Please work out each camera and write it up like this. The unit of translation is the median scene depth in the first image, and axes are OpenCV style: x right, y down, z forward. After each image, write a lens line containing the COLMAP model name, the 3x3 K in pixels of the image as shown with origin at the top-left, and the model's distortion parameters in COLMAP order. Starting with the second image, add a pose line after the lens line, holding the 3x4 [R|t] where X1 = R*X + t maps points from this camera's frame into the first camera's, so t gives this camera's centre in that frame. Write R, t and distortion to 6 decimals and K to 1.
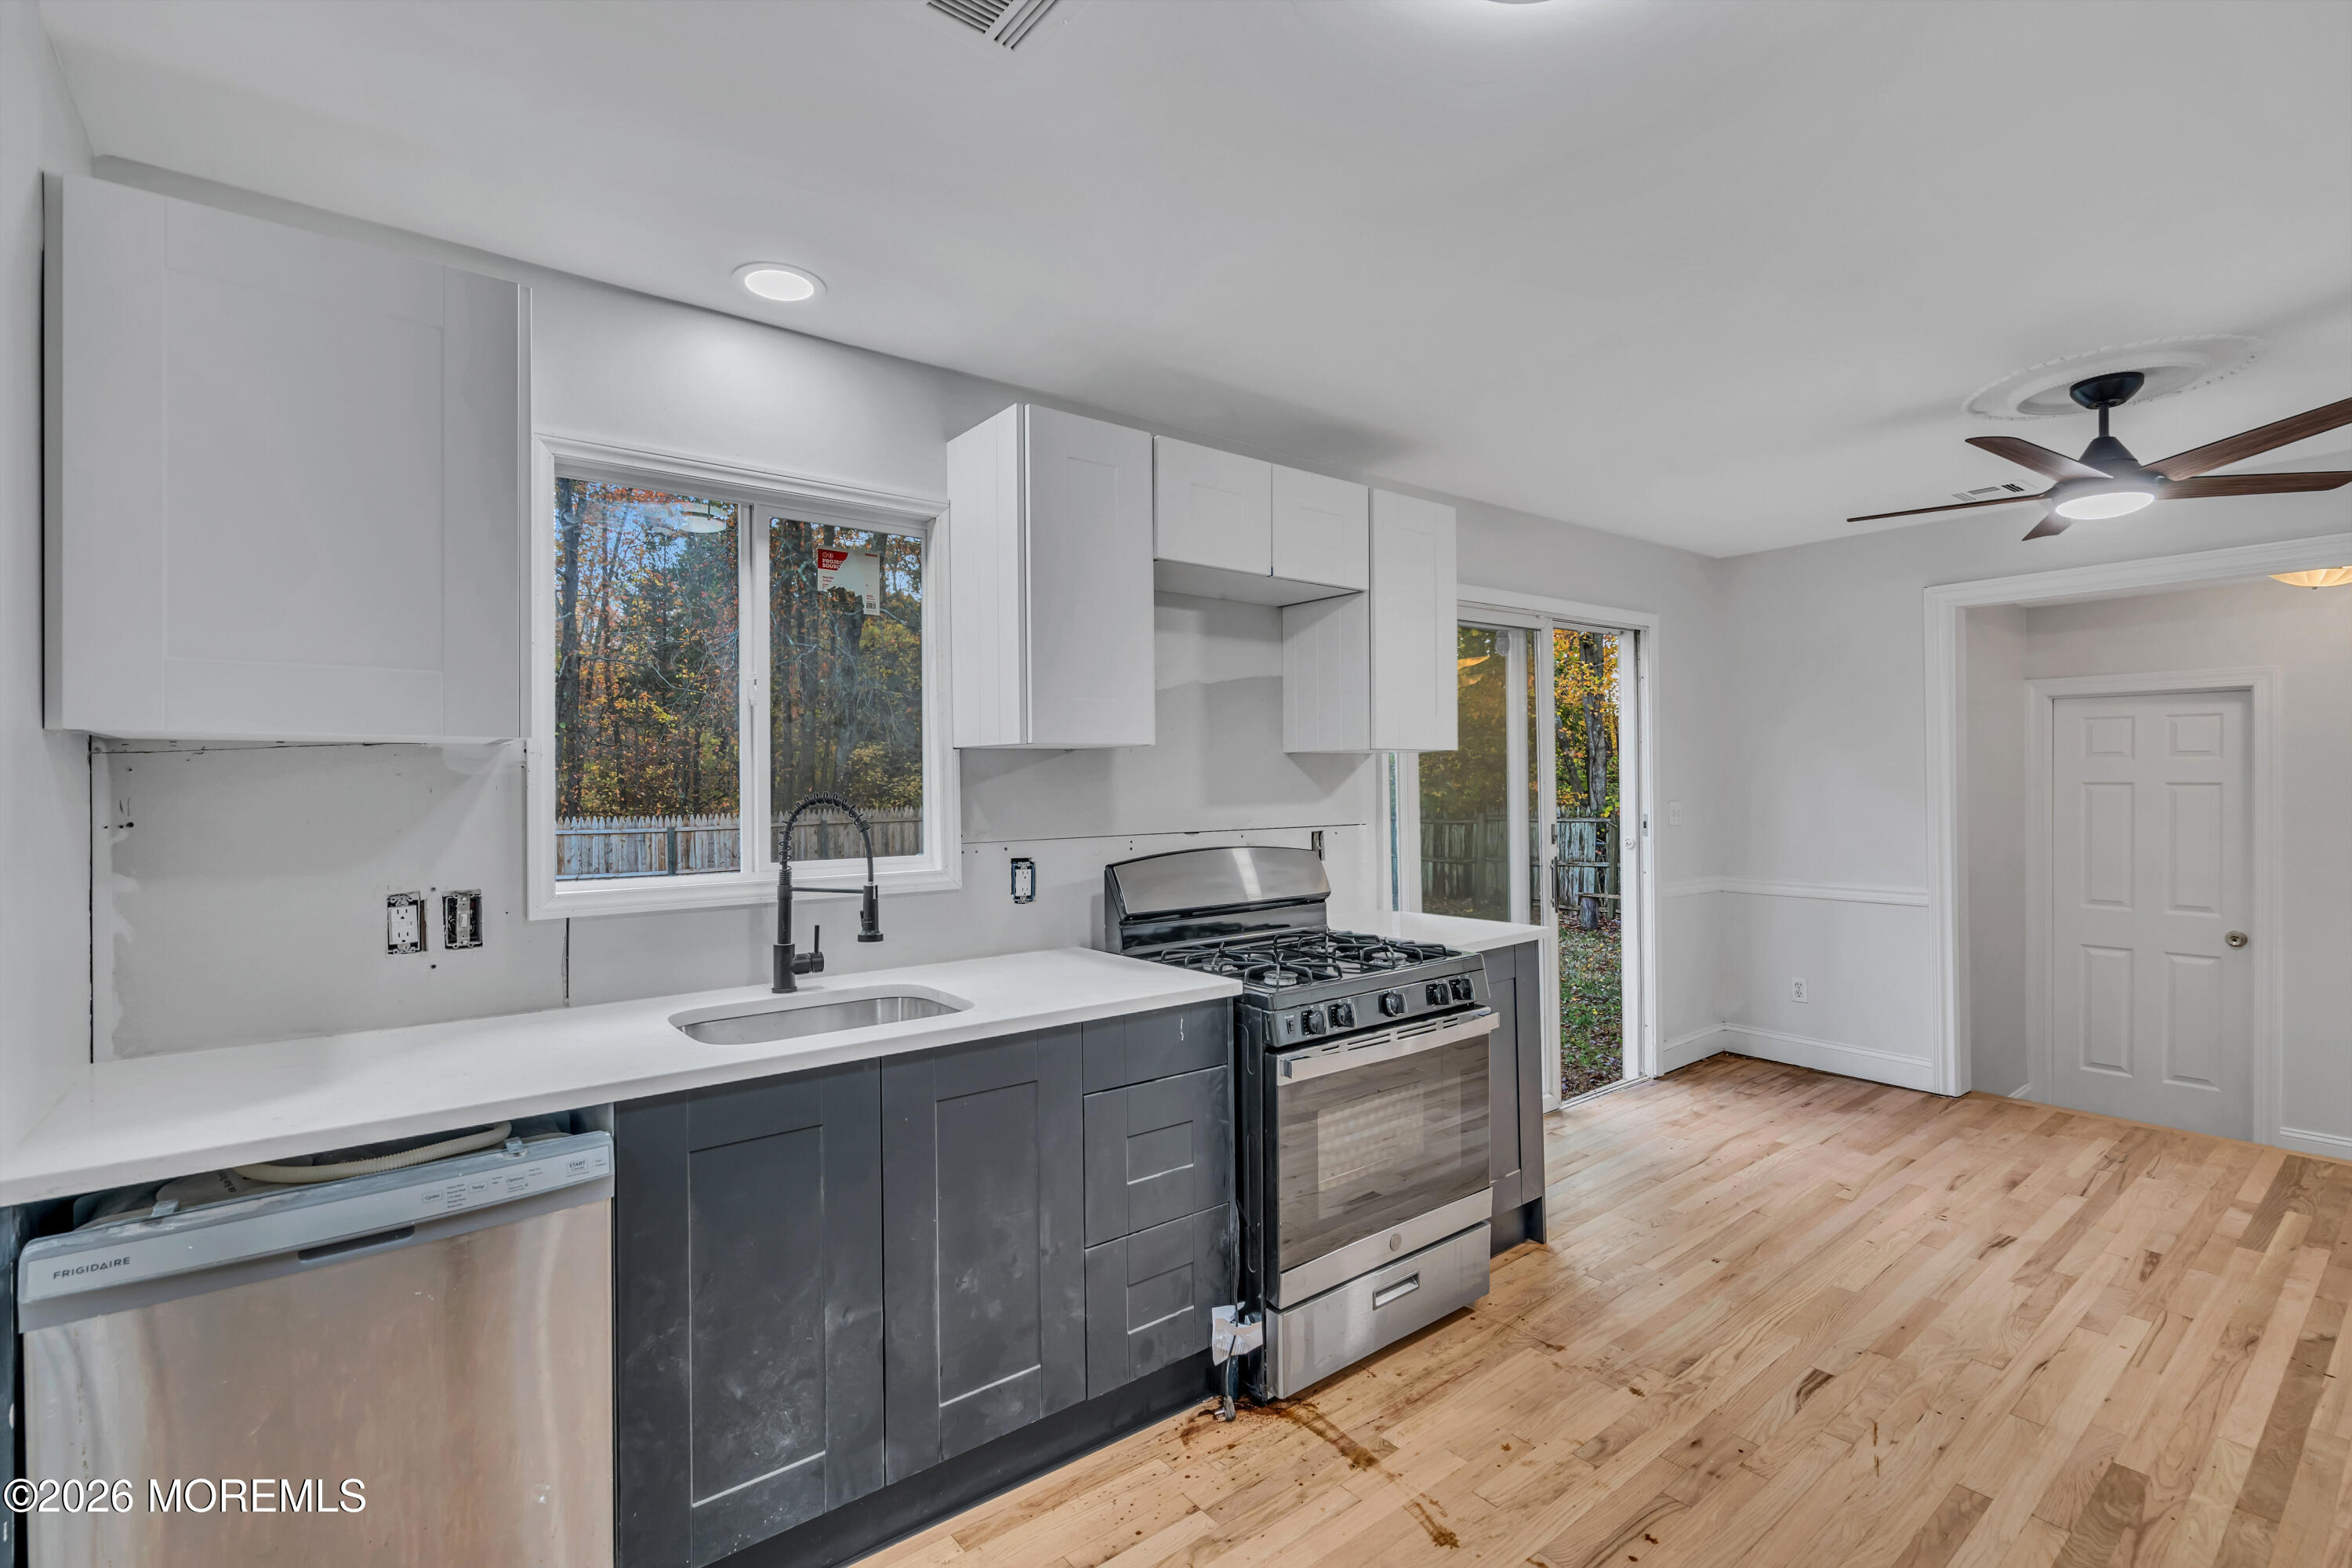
lens RADIAL K [[1067.5, 0, 1174.9], [0, 1067.5, 780.9], [0, 0, 1]] dist [-0.002093, 0.001062]
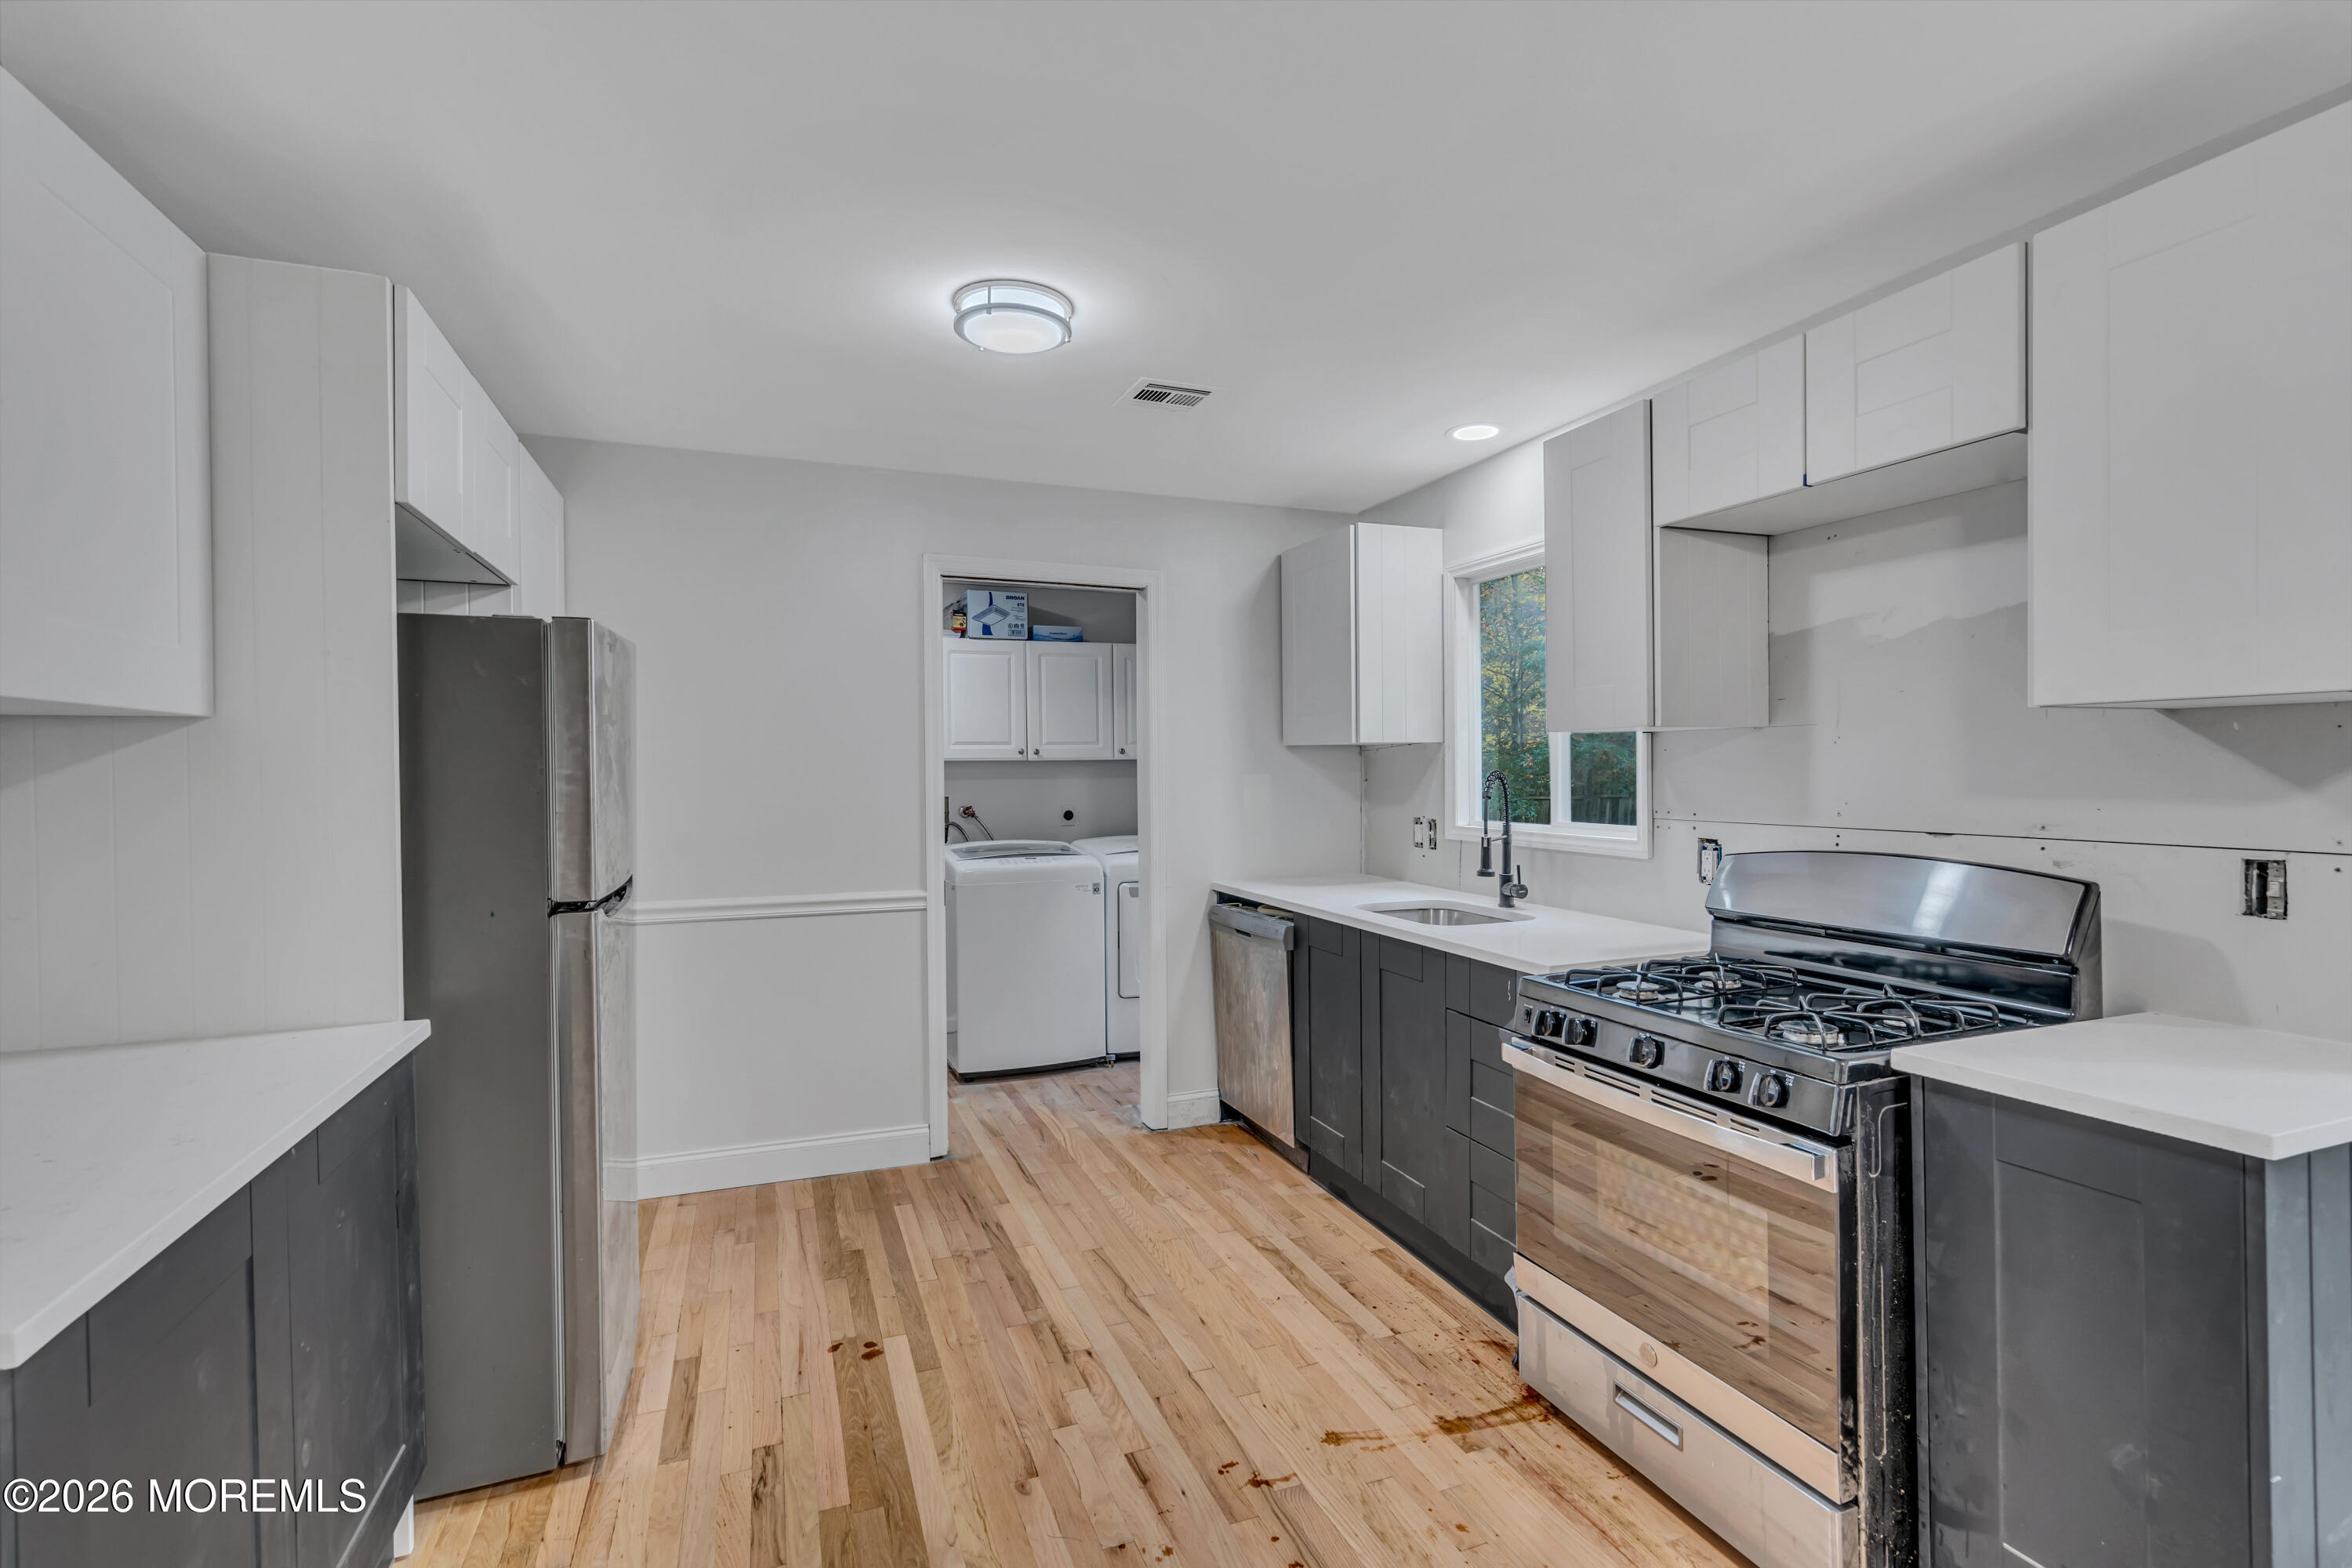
lens RADIAL K [[1067.5, 0, 1174.9], [0, 1067.5, 780.9], [0, 0, 1]] dist [-0.002093, 0.001062]
pose [[-0.293150, 0.025036, -0.955739, 0.927234], [0.014361, 0.999660, 0.021782, -0.010264], [0.955959, -0.007339, -0.293410, 0.797359]]
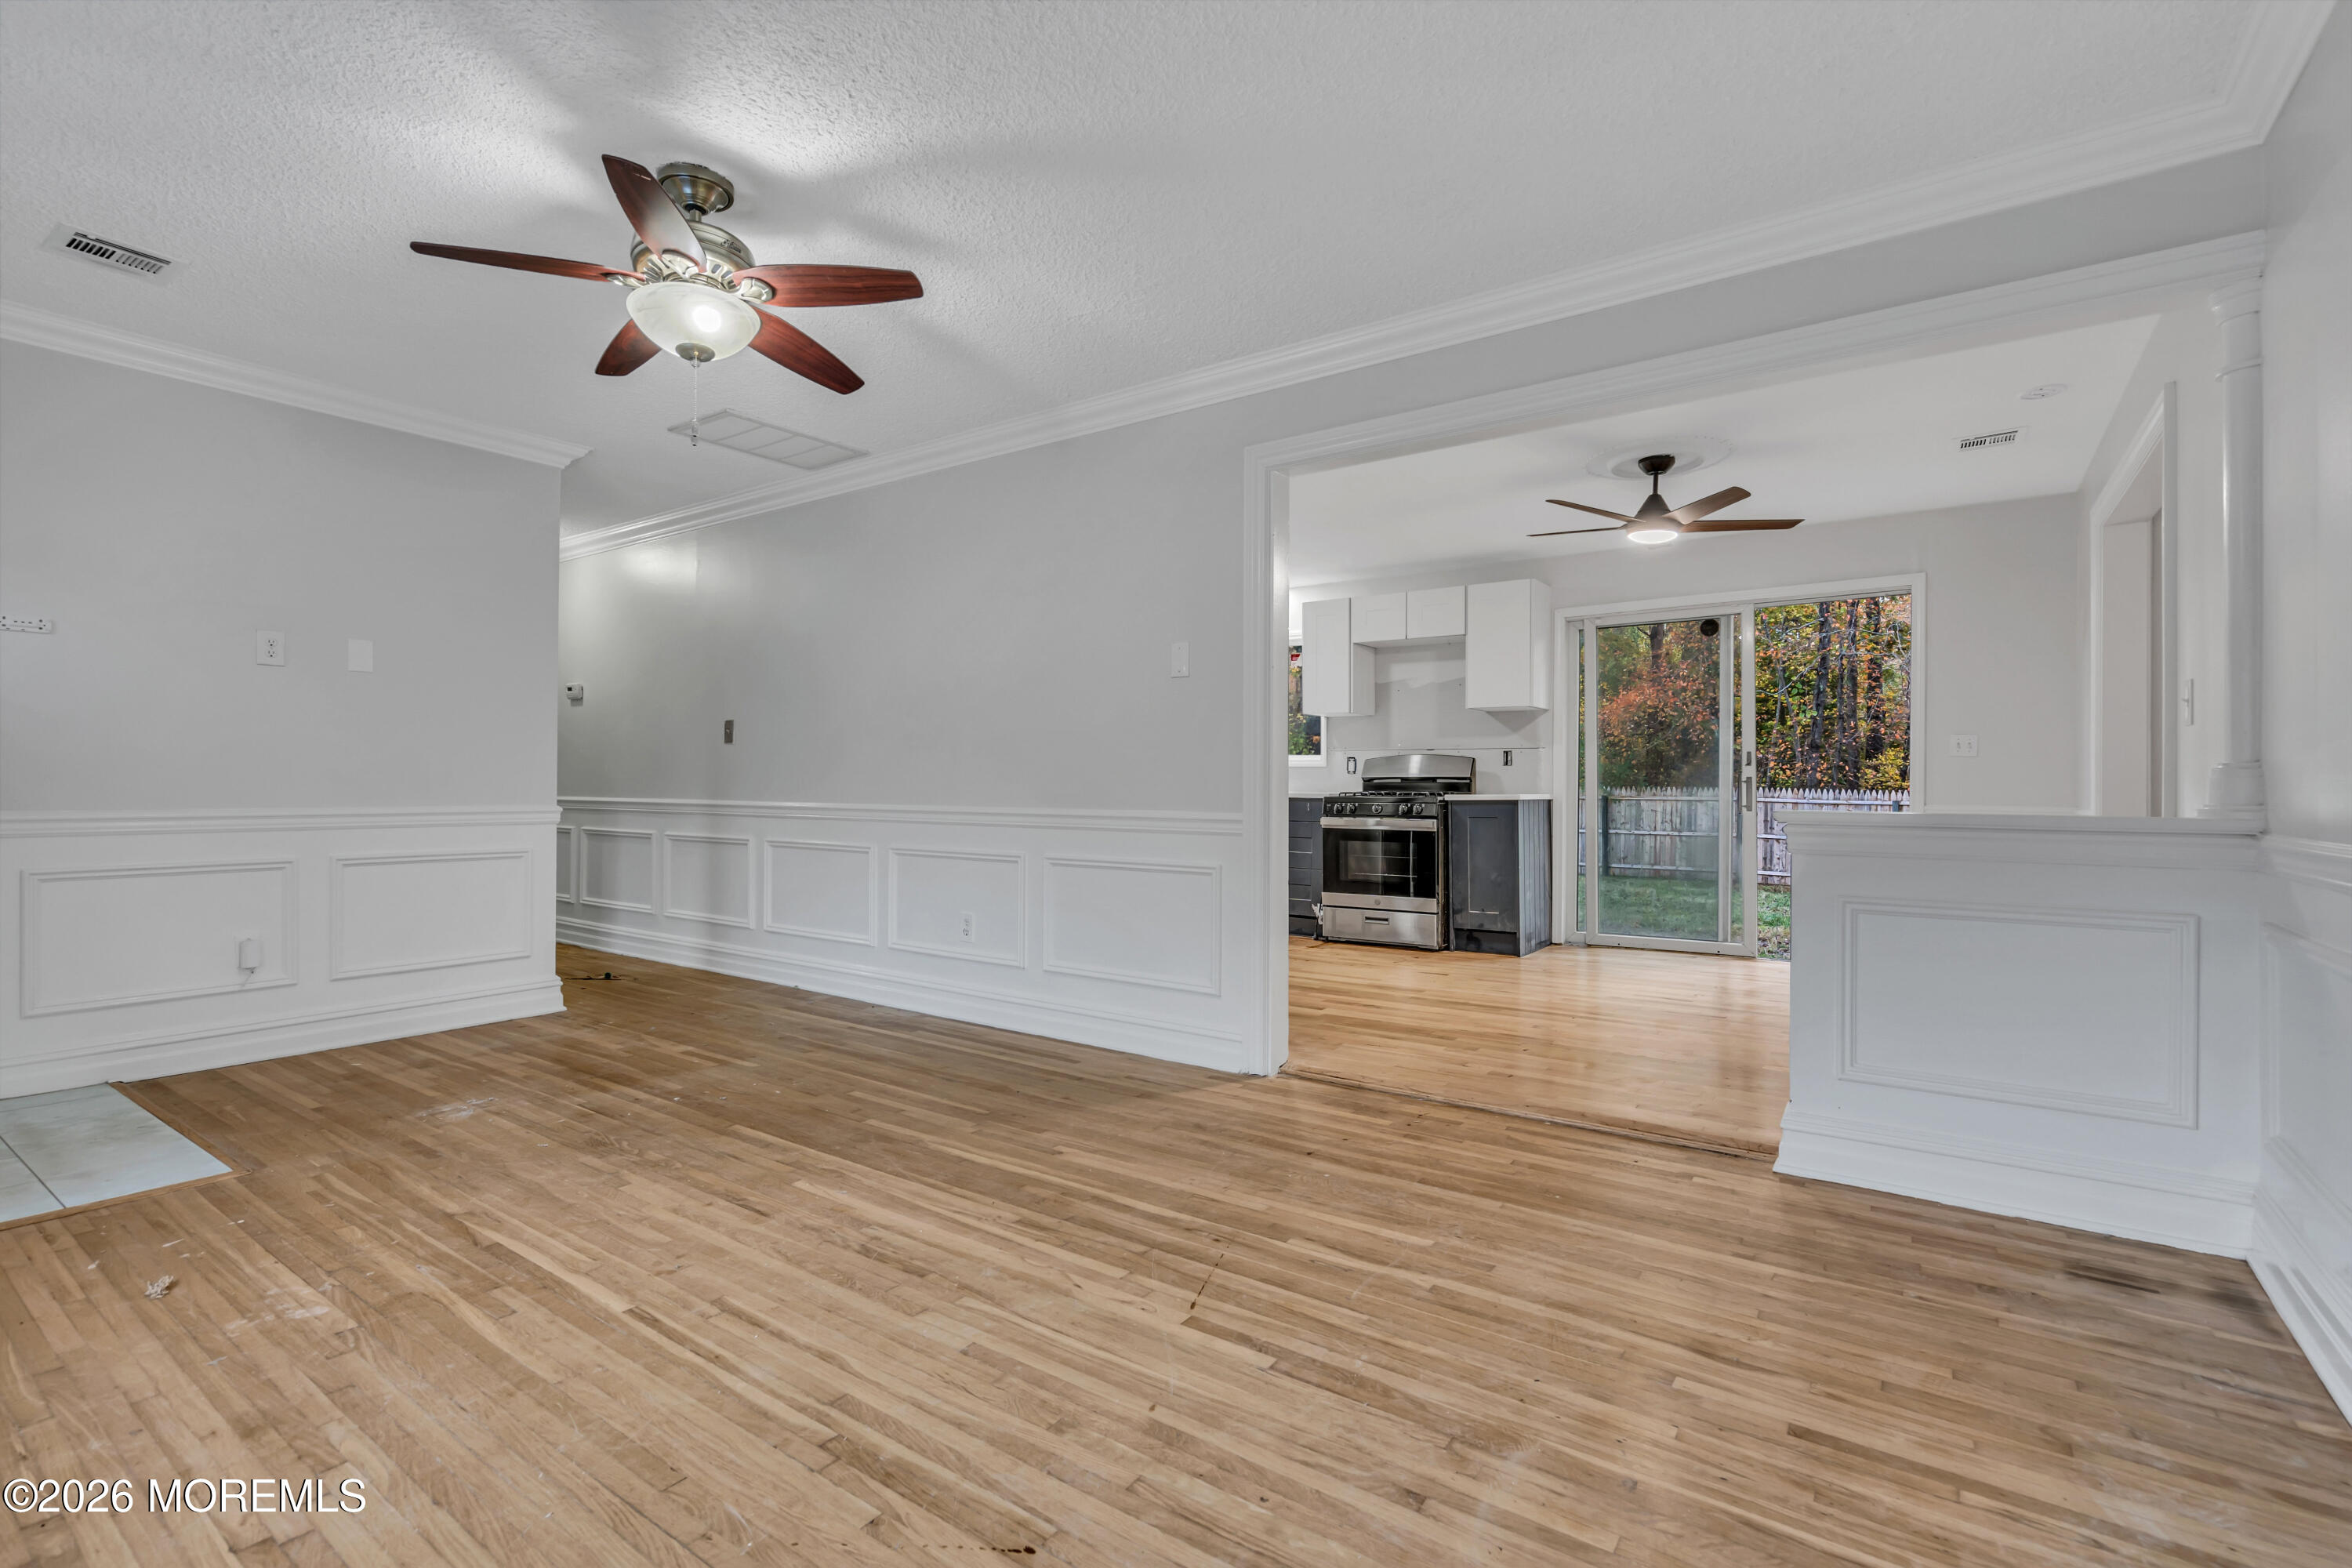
lens RADIAL K [[1067.5, 0, 1174.9], [0, 1067.5, 780.9], [0, 0, 1]] dist [-0.002093, 0.001062]
pose [[0.279427, 0.009188, -0.960123, 2.242407], [-0.006289, 0.999950, 0.007739, 0.111502], [0.960146, 0.003875, 0.279471, -0.165295]]
